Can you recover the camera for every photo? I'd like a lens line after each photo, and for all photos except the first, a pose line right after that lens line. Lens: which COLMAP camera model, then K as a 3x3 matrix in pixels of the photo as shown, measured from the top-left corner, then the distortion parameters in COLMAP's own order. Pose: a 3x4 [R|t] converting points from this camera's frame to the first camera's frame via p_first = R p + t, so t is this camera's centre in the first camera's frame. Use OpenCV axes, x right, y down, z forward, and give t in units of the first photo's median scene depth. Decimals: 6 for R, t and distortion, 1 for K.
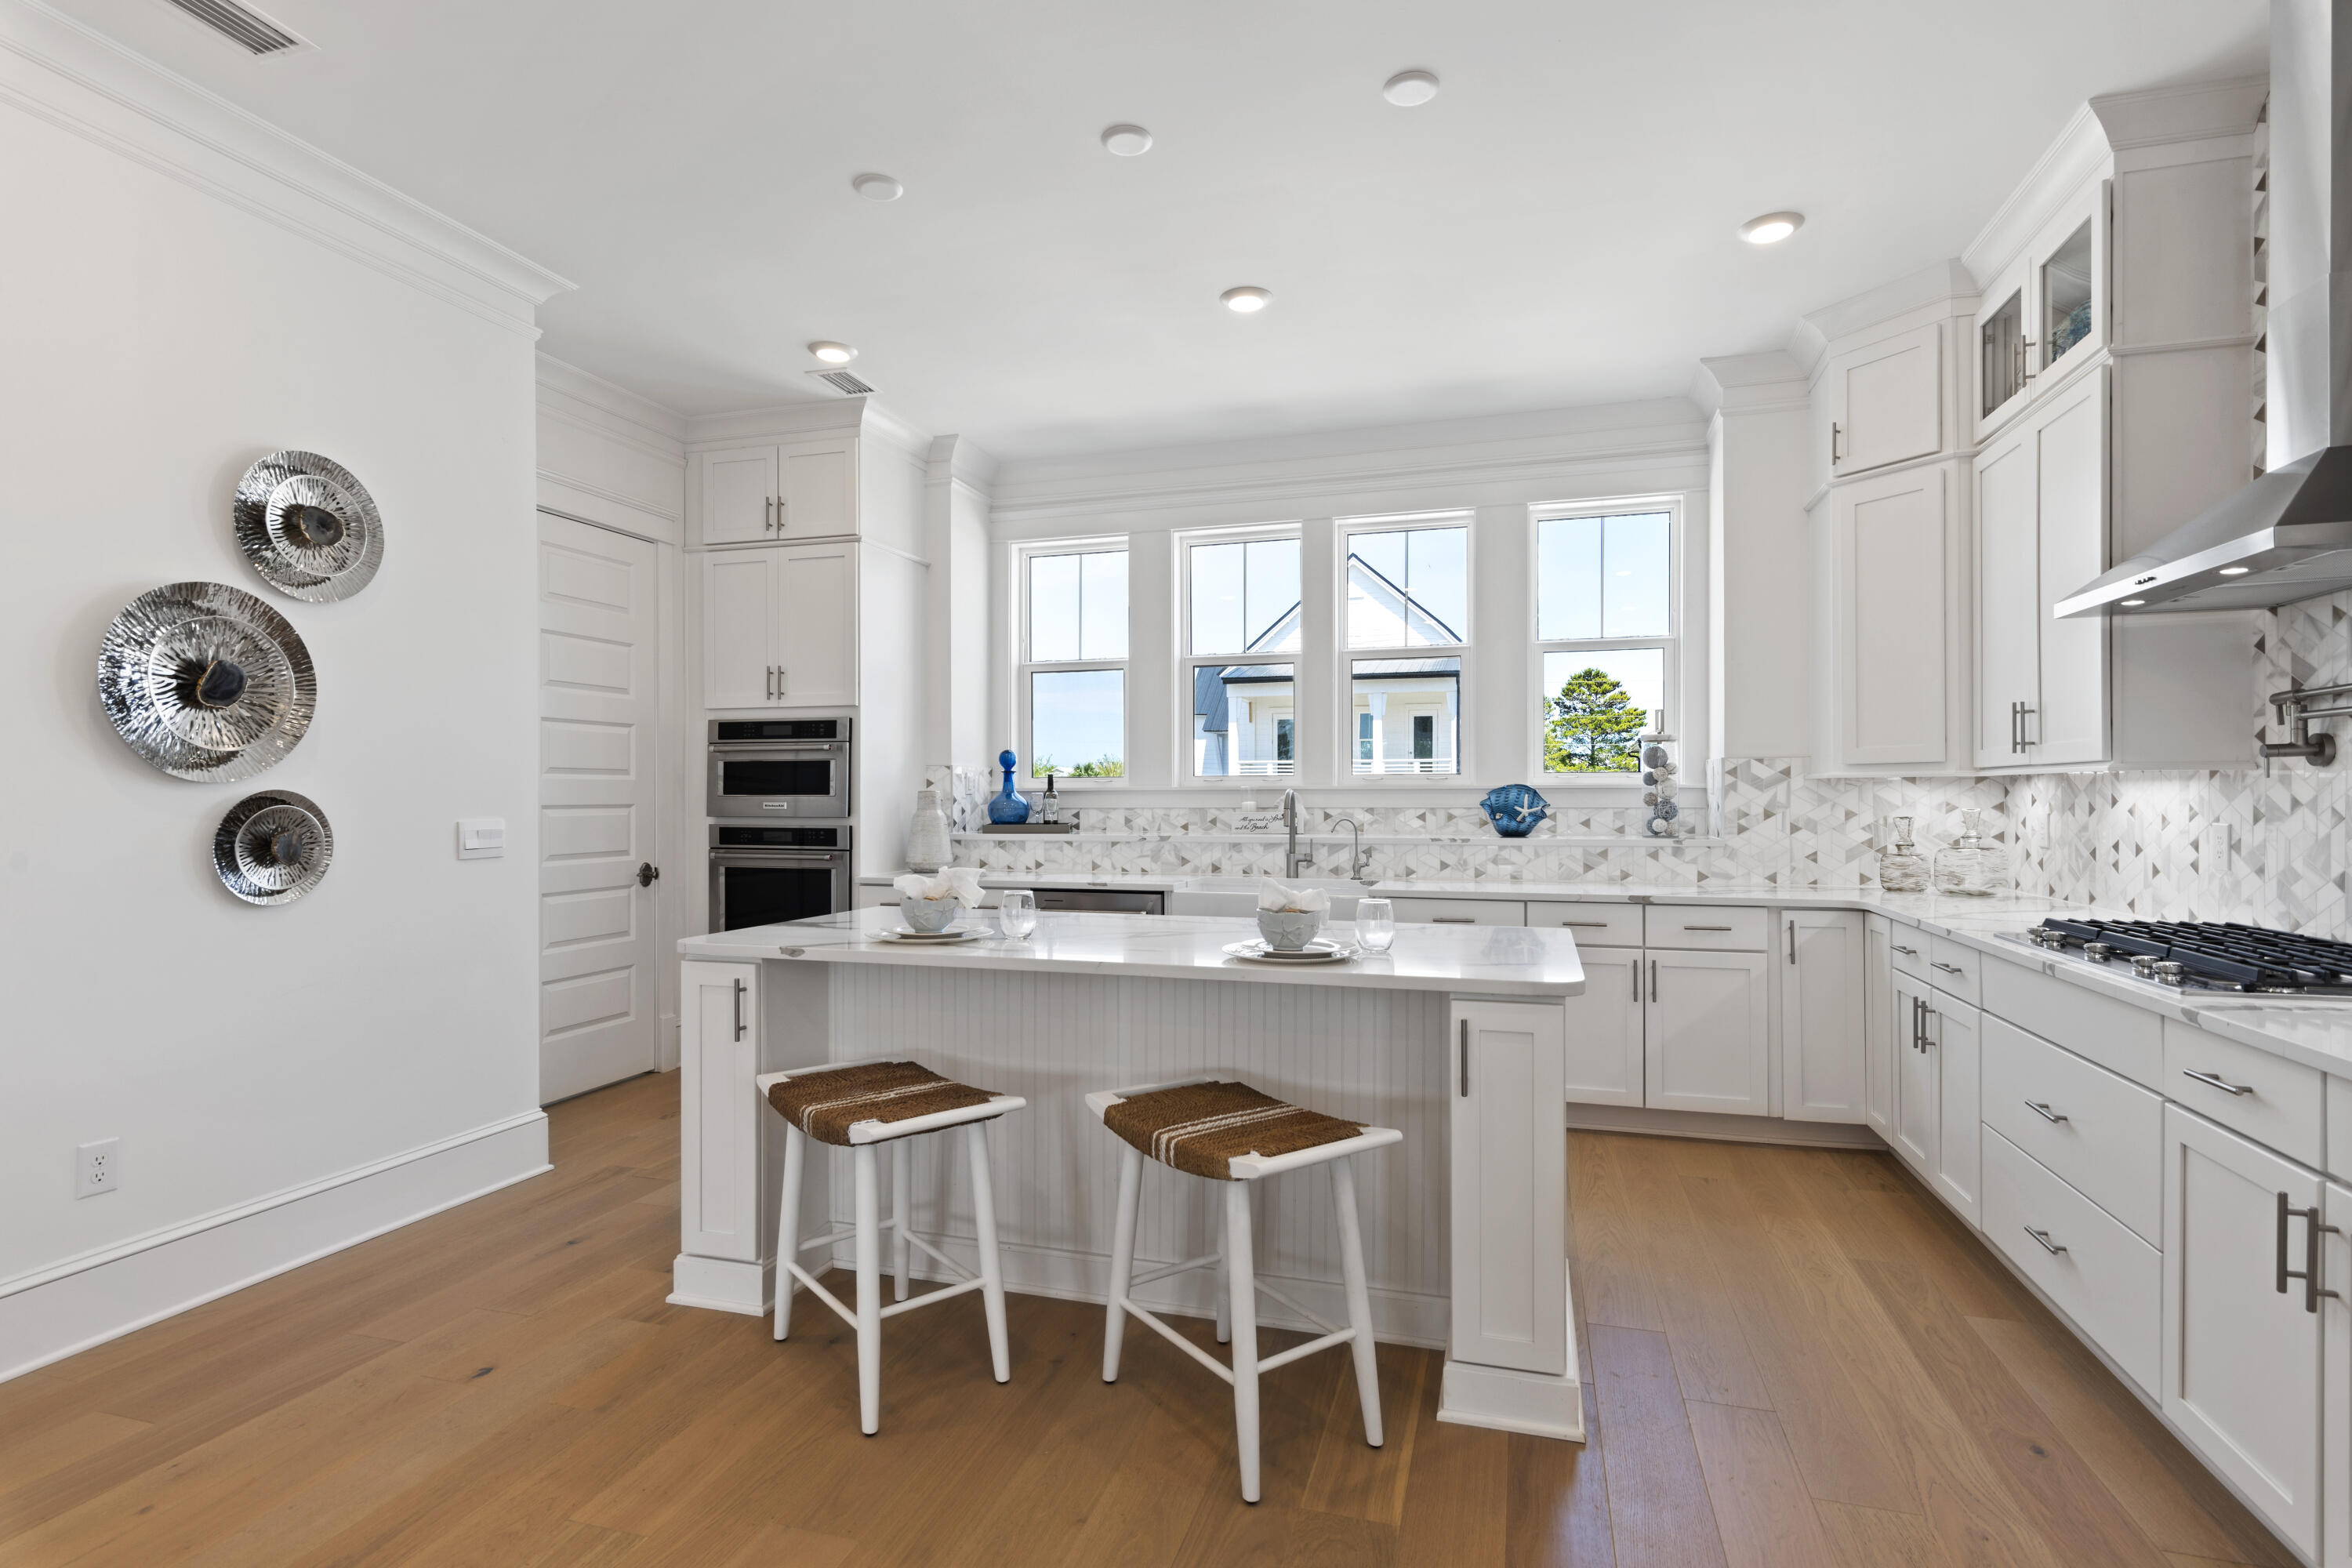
lens RADIAL K [[1148.3, 0, 1170.6], [0, 1148.3, 794.5], [0, 0, 1]] dist [0.000738, 0.000091]
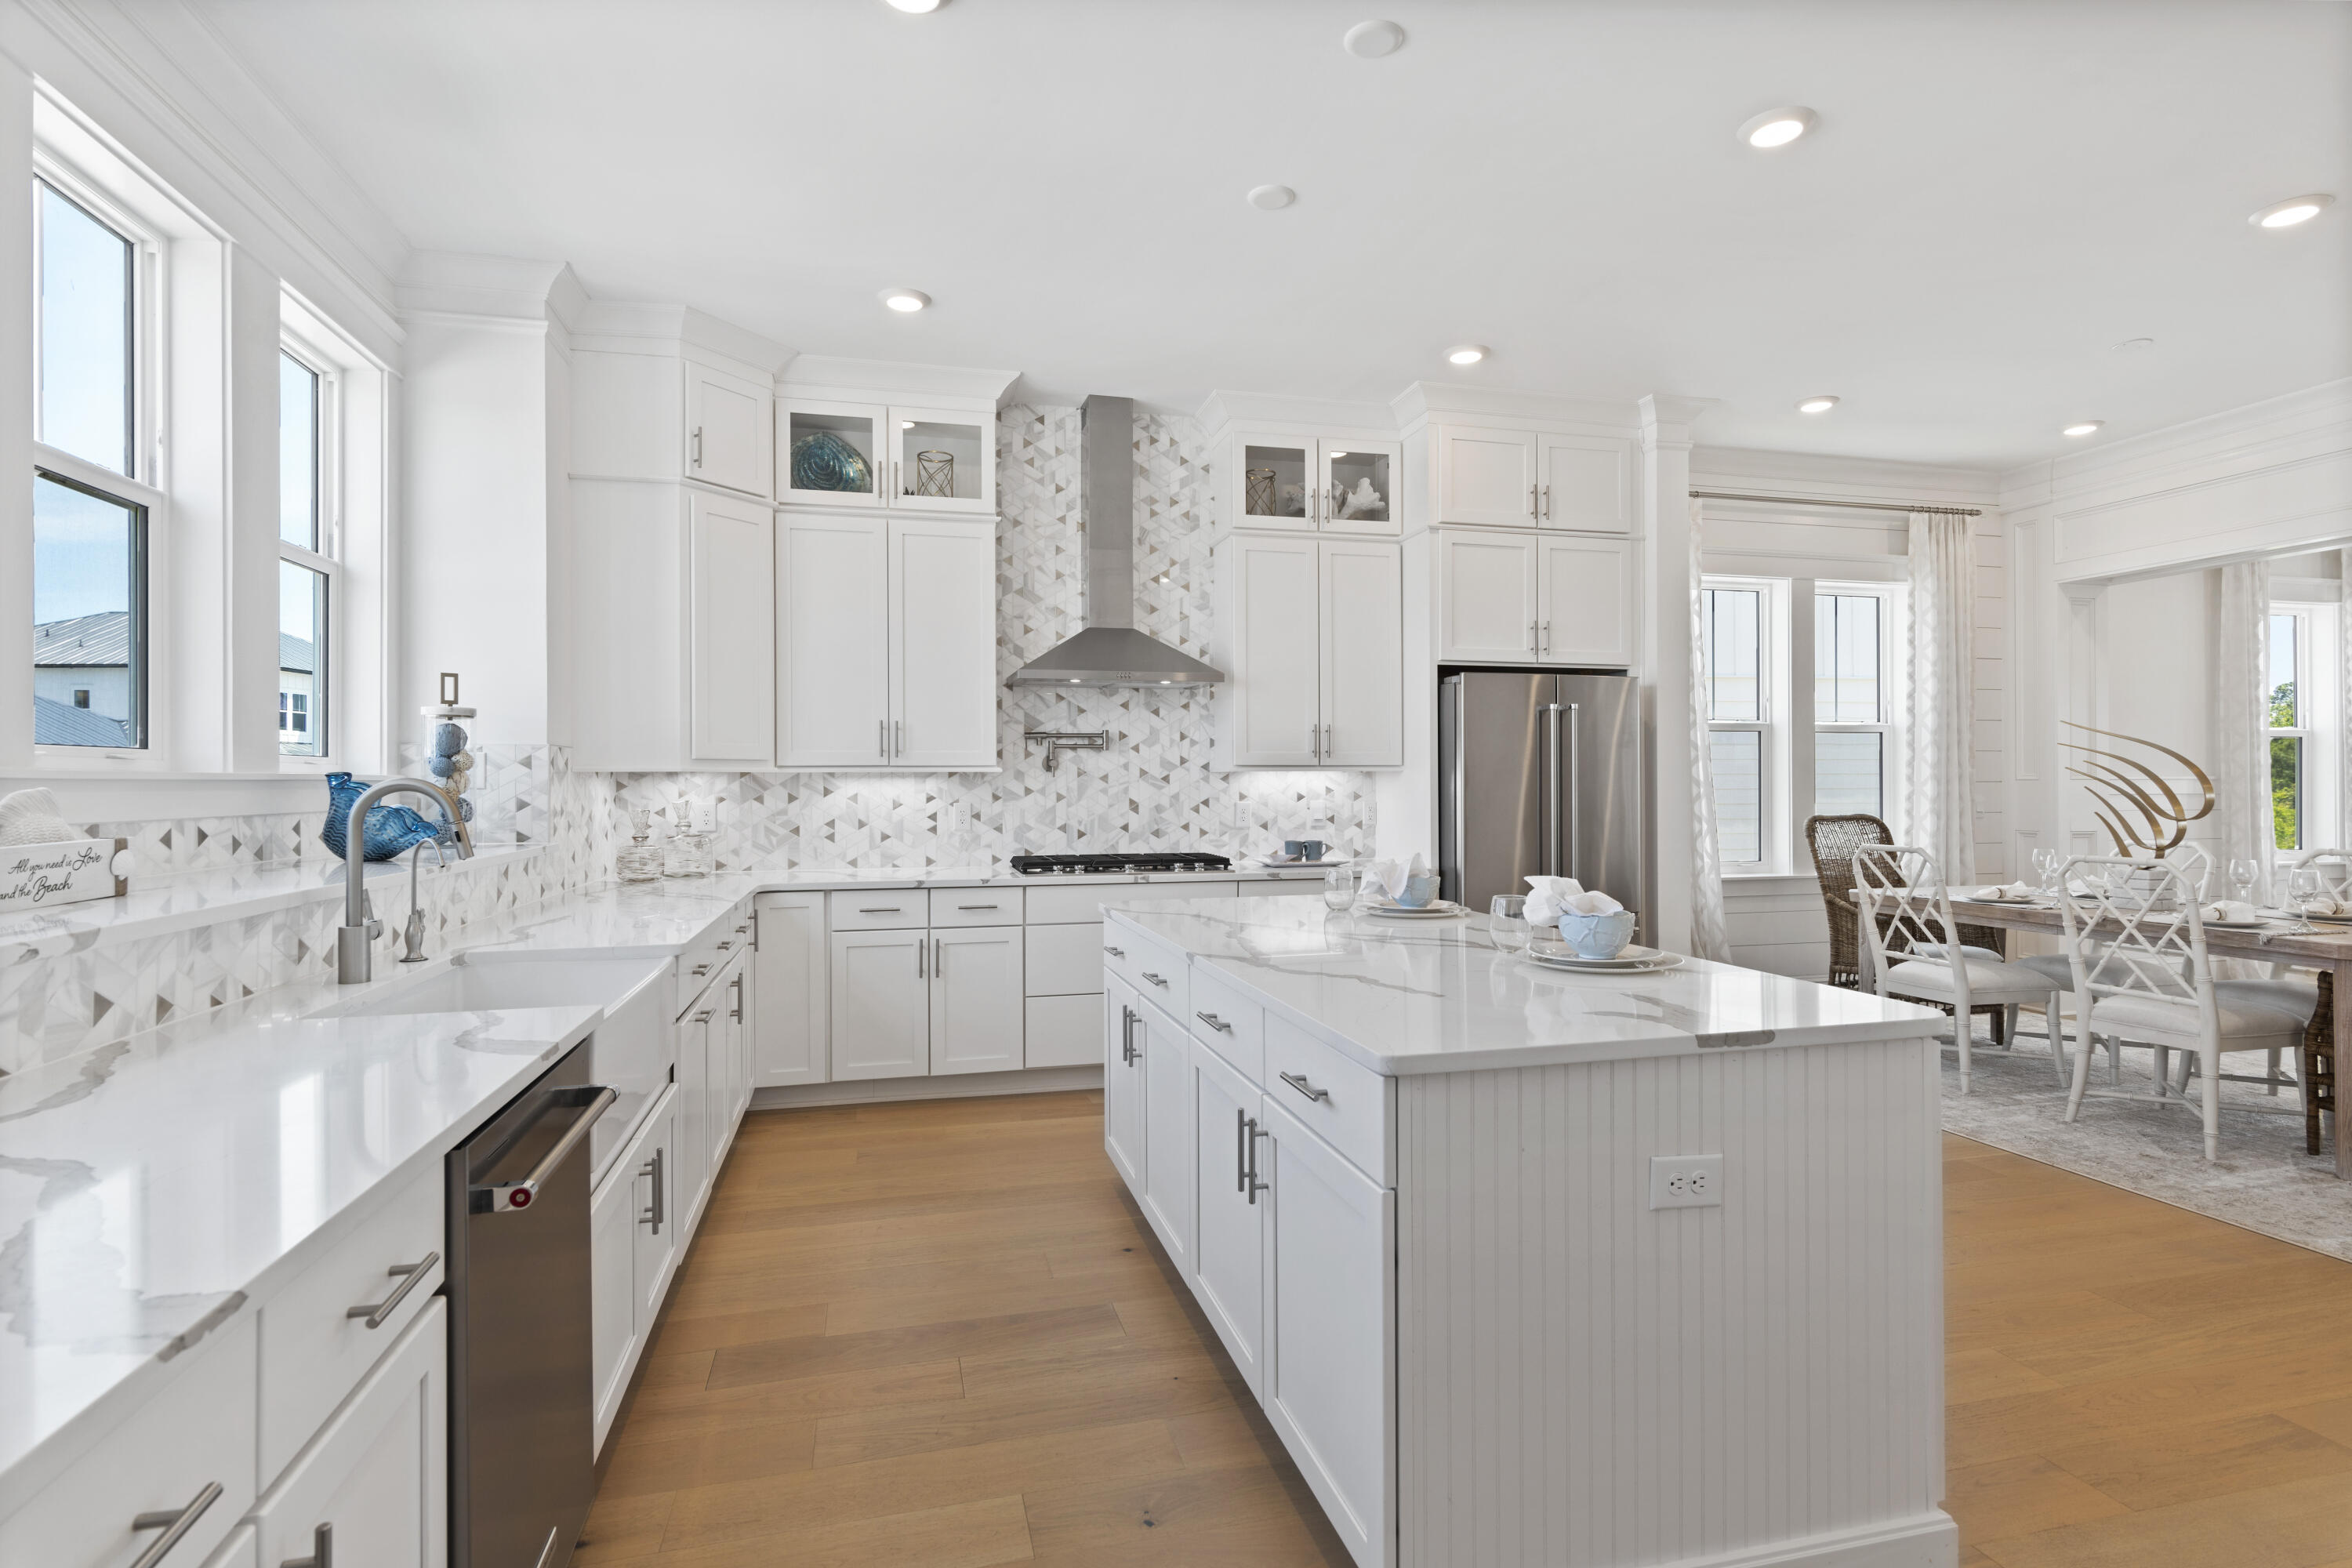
lens RADIAL K [[1148.3, 0, 1165.8], [0, 1148.3, 776.6], [0, 0, 1]] dist [0.000738, 0.000091]
pose [[-0.507327, 0.006995, 0.861725, -0.752608], [0.004172, 0.999975, -0.005661, -0.003540], [-0.861743, 0.000723, -0.507344, 1.676891]]
